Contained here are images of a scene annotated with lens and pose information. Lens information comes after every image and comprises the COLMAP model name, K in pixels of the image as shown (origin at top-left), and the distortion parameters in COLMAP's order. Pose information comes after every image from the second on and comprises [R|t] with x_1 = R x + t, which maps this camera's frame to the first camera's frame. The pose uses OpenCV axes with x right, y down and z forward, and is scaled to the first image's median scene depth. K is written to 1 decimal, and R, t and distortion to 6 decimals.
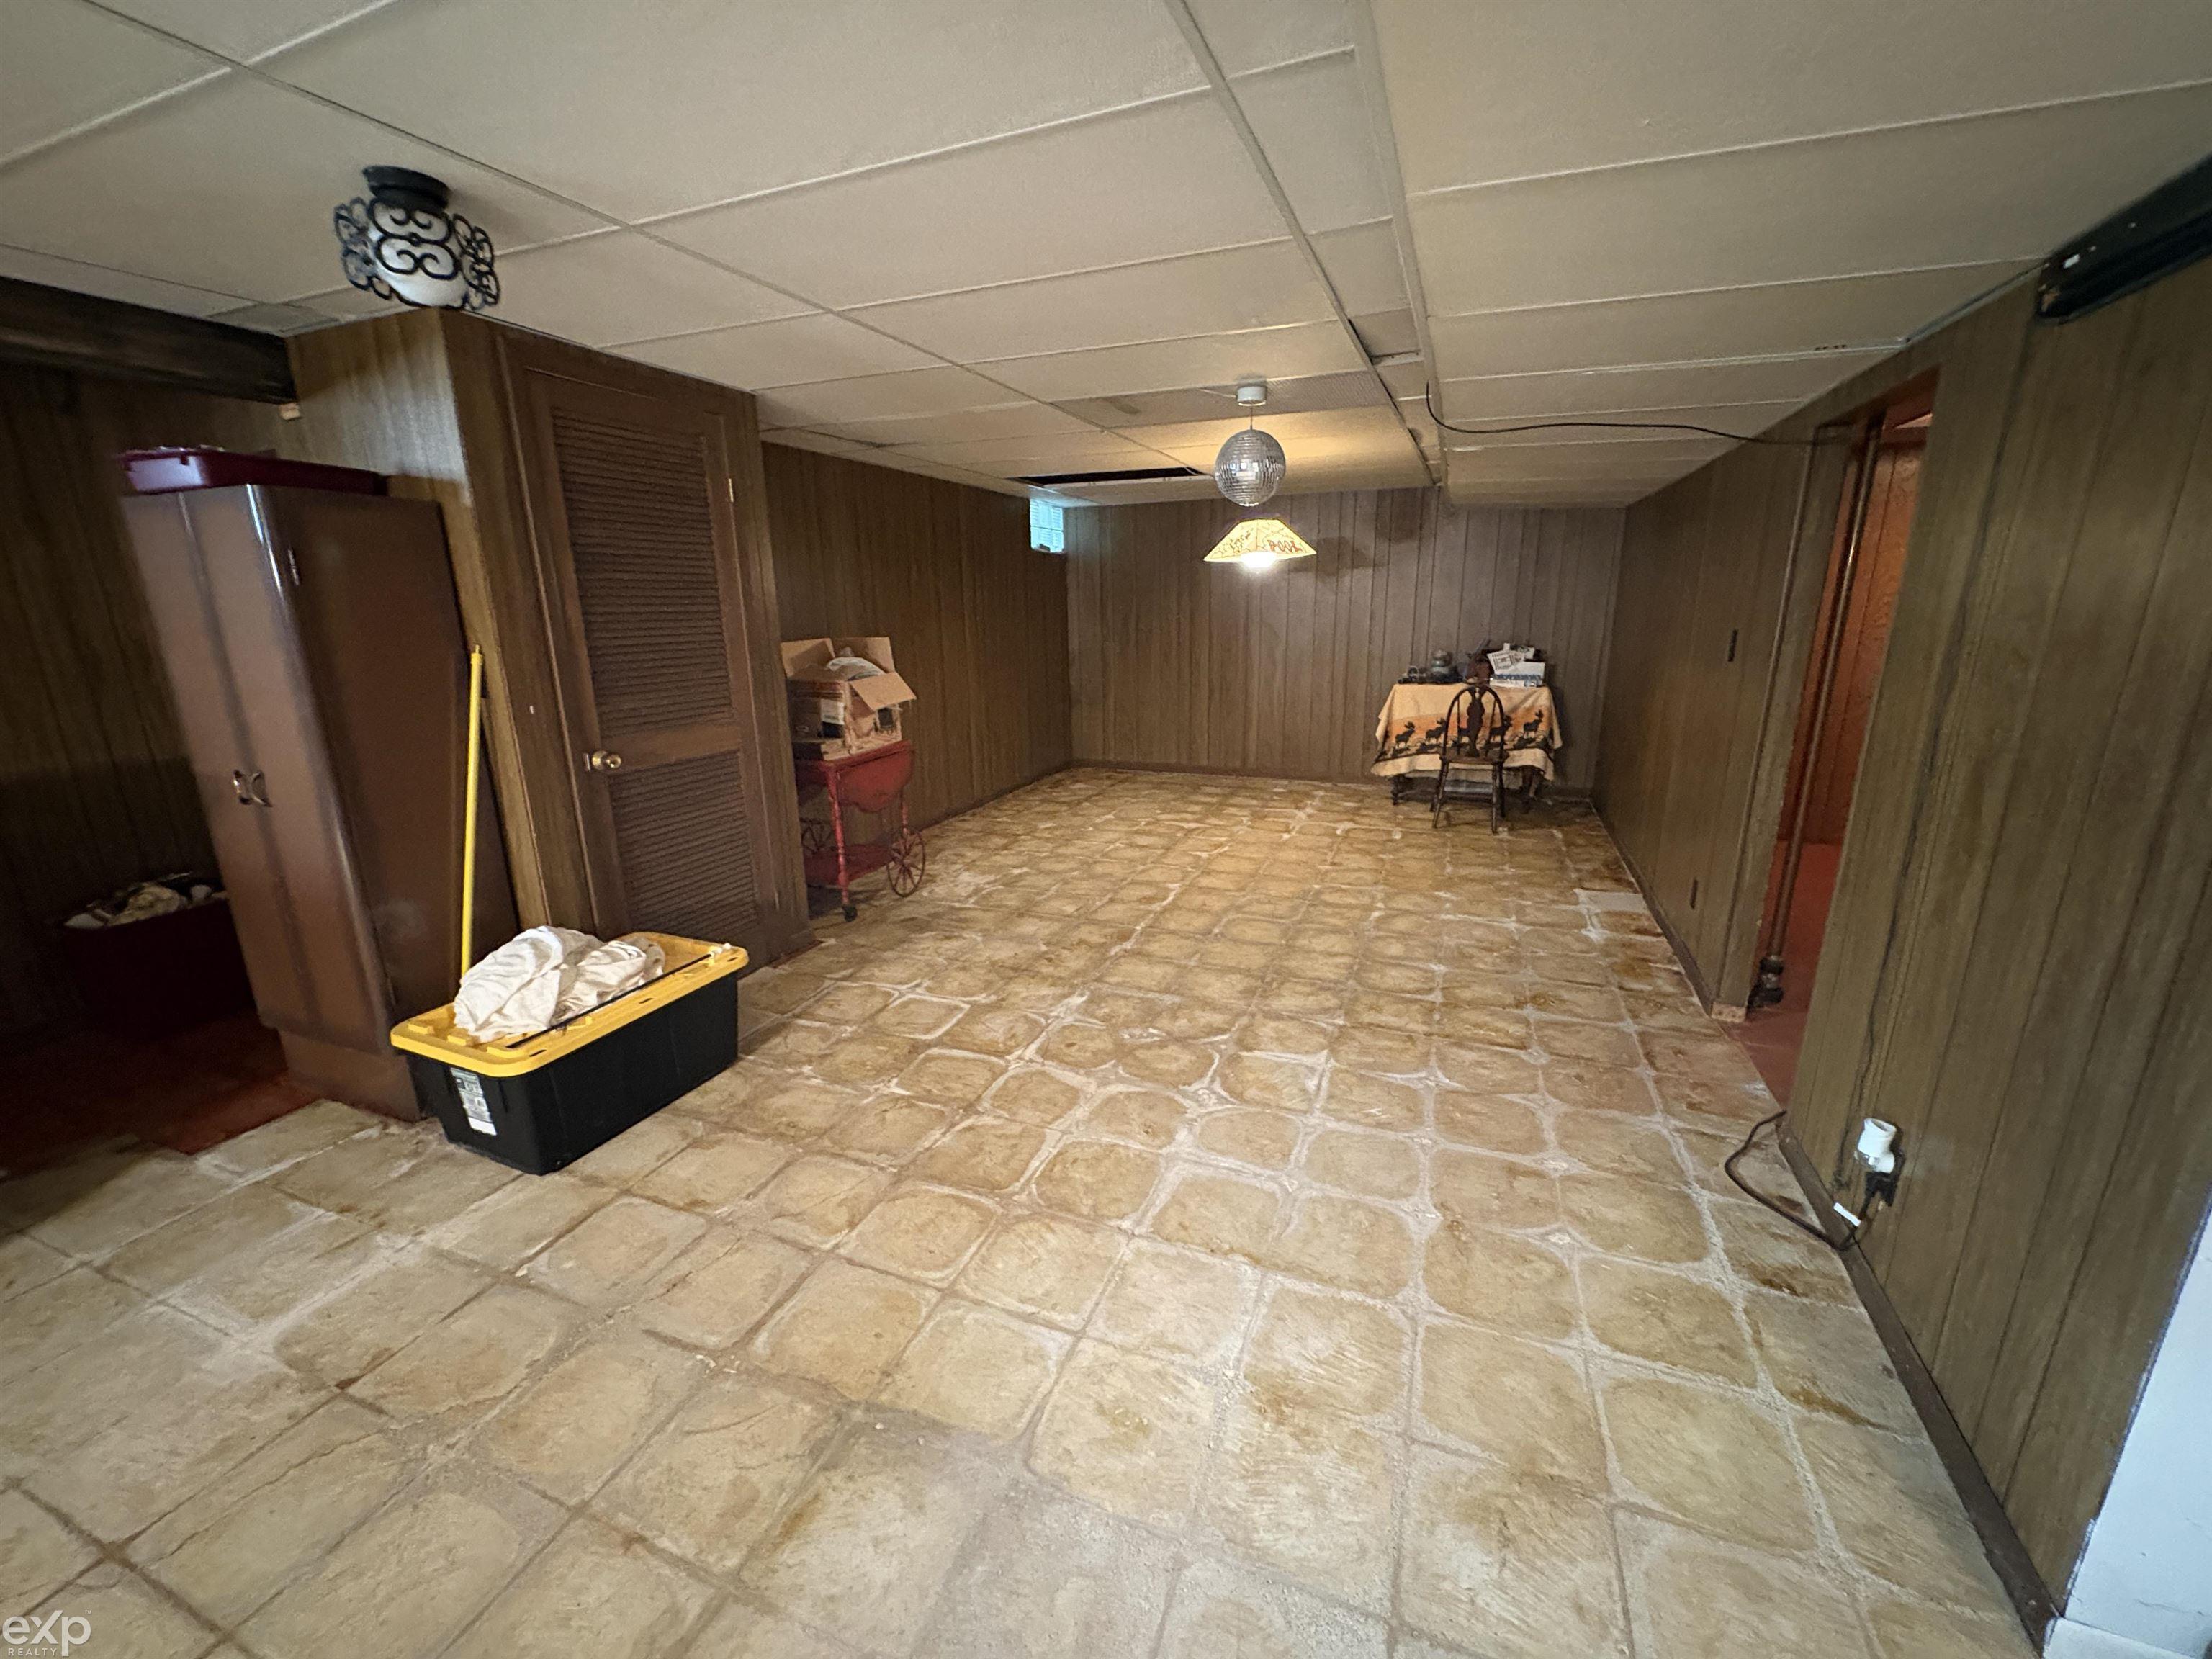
lens RADIAL K [[879.0, 0, 1110.0], [0, 879.0, 827.9], [0, 0, 1]] dist [-0.001916, -0.000062]
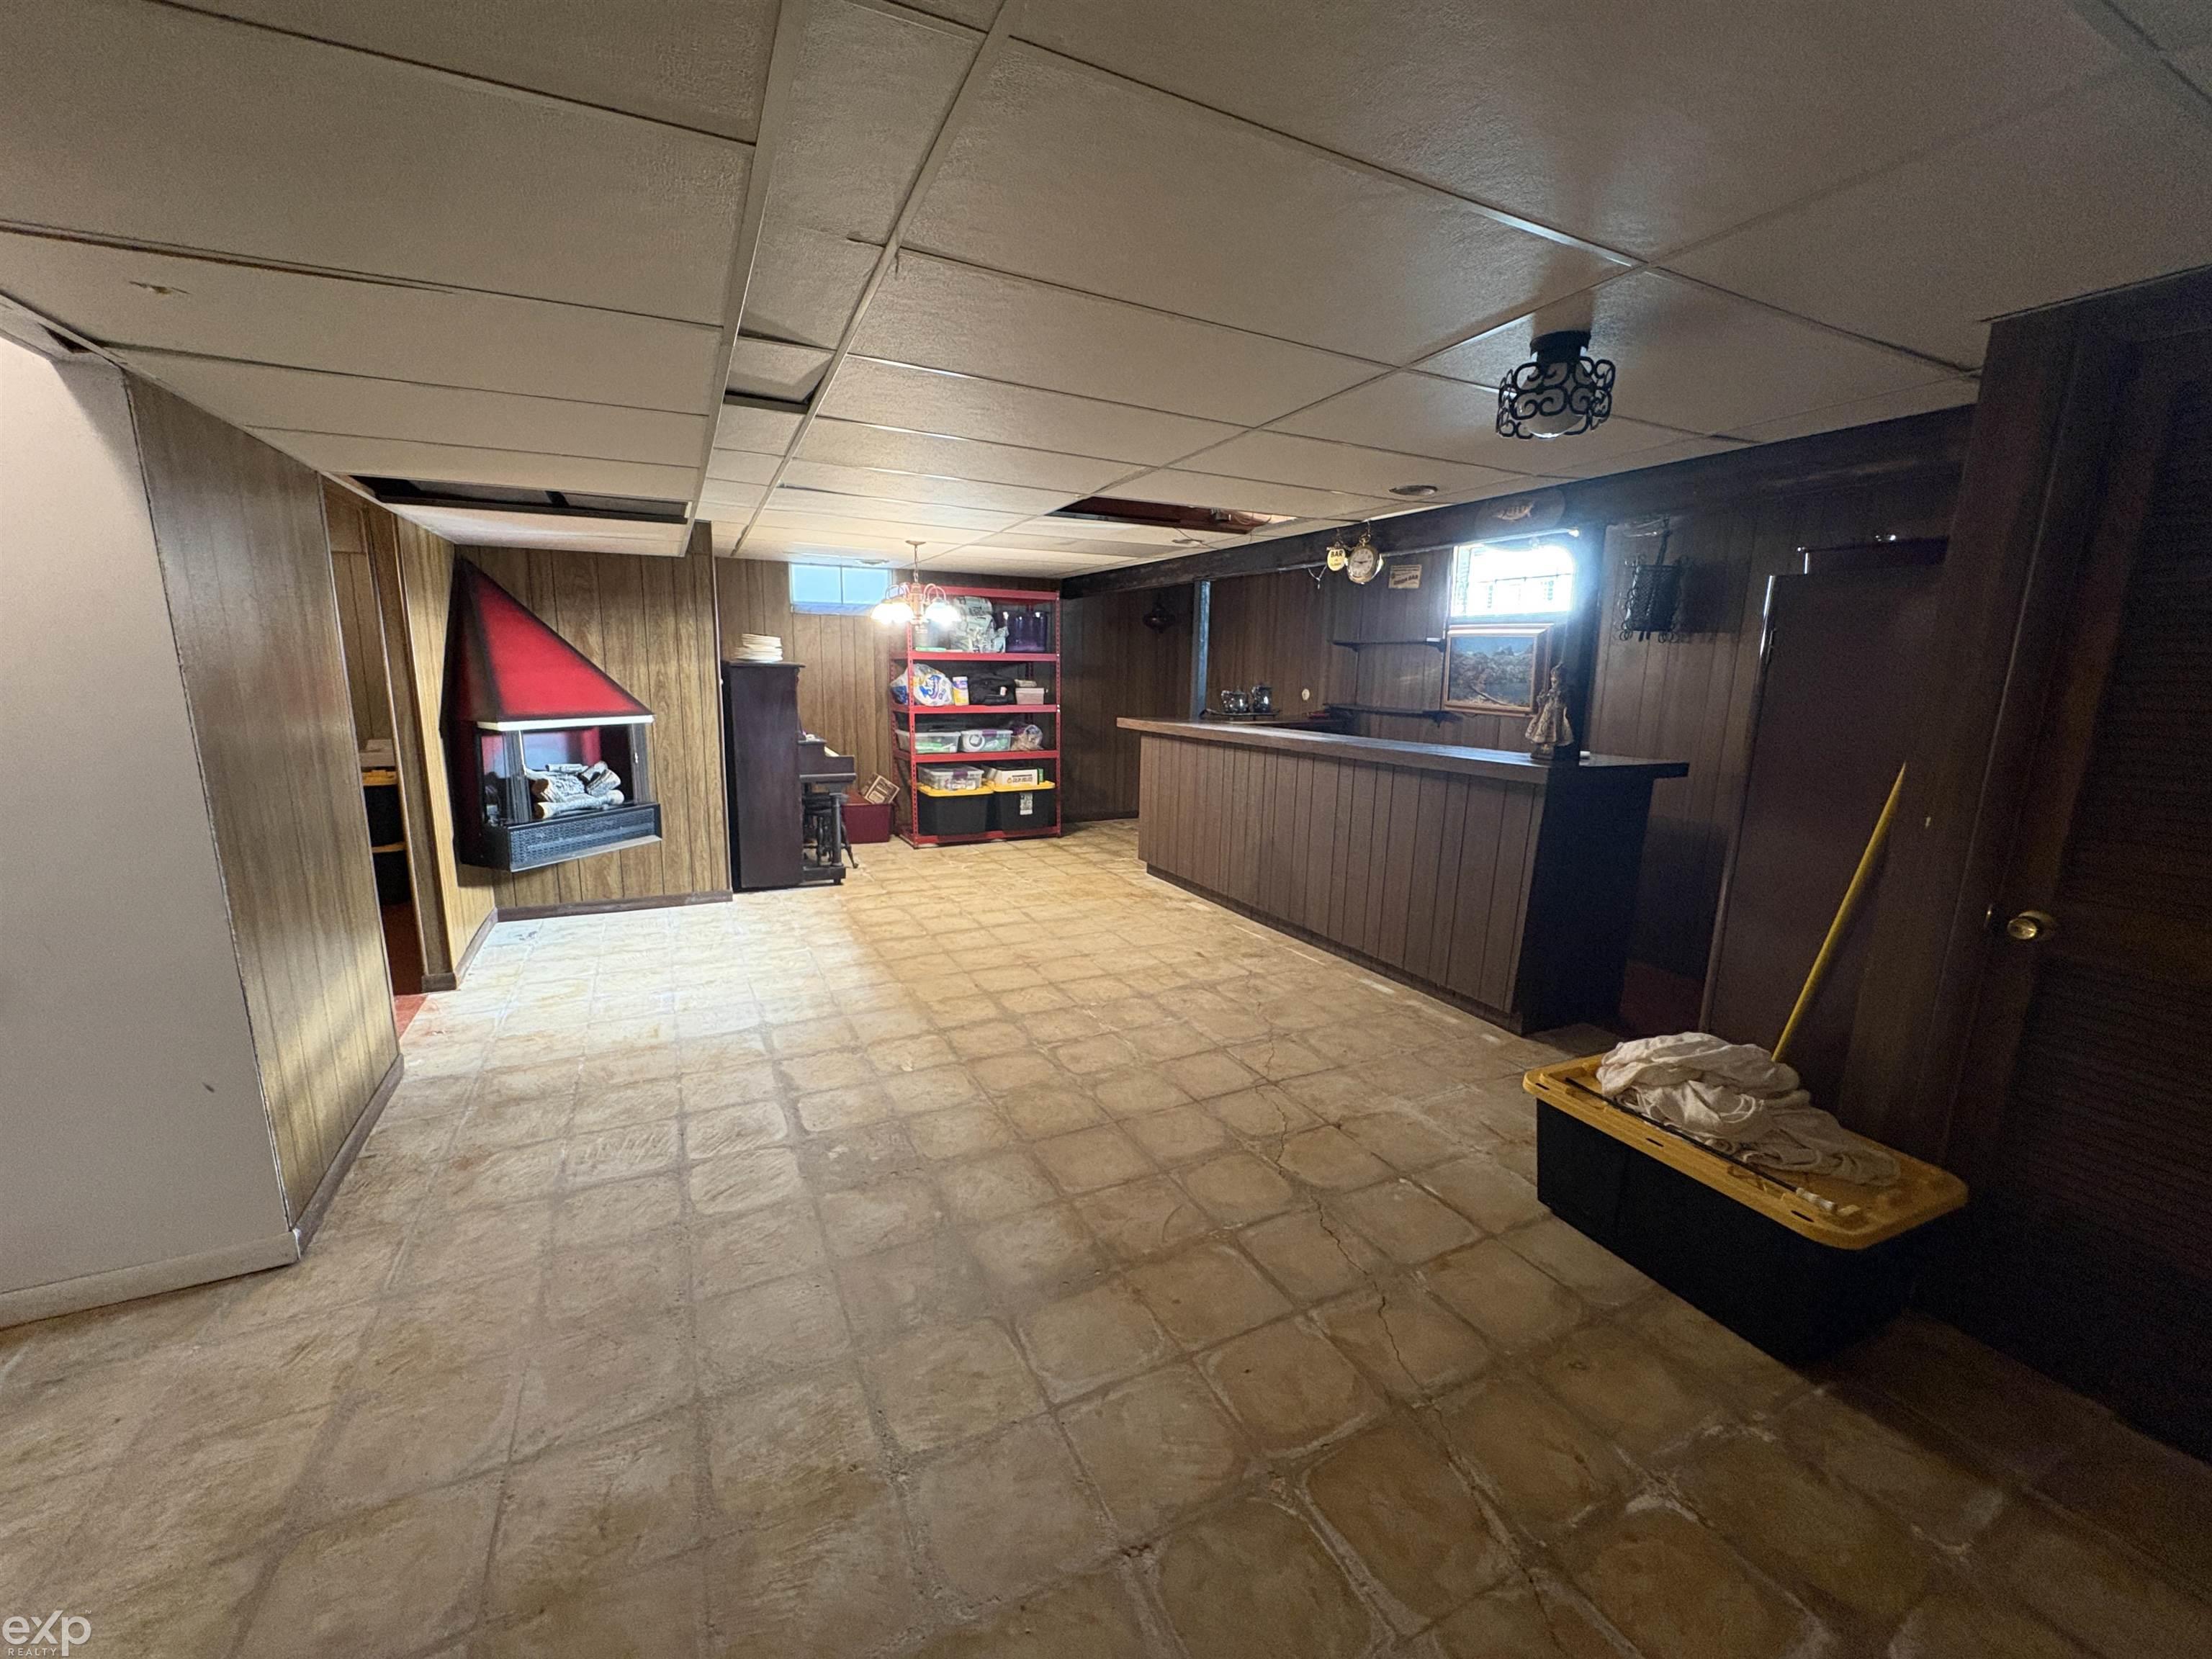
lens RADIAL K [[879.0, 0, 1107.7], [0, 879.0, 833.0], [0, 0, 1]] dist [-0.001916, -0.000062]
pose [[-0.668588, 0.135409, -0.731201, 0.463155], [-0.199420, 0.914618, 0.351719, -0.308617], [0.716395, 0.380971, -0.584499, 1.145348]]
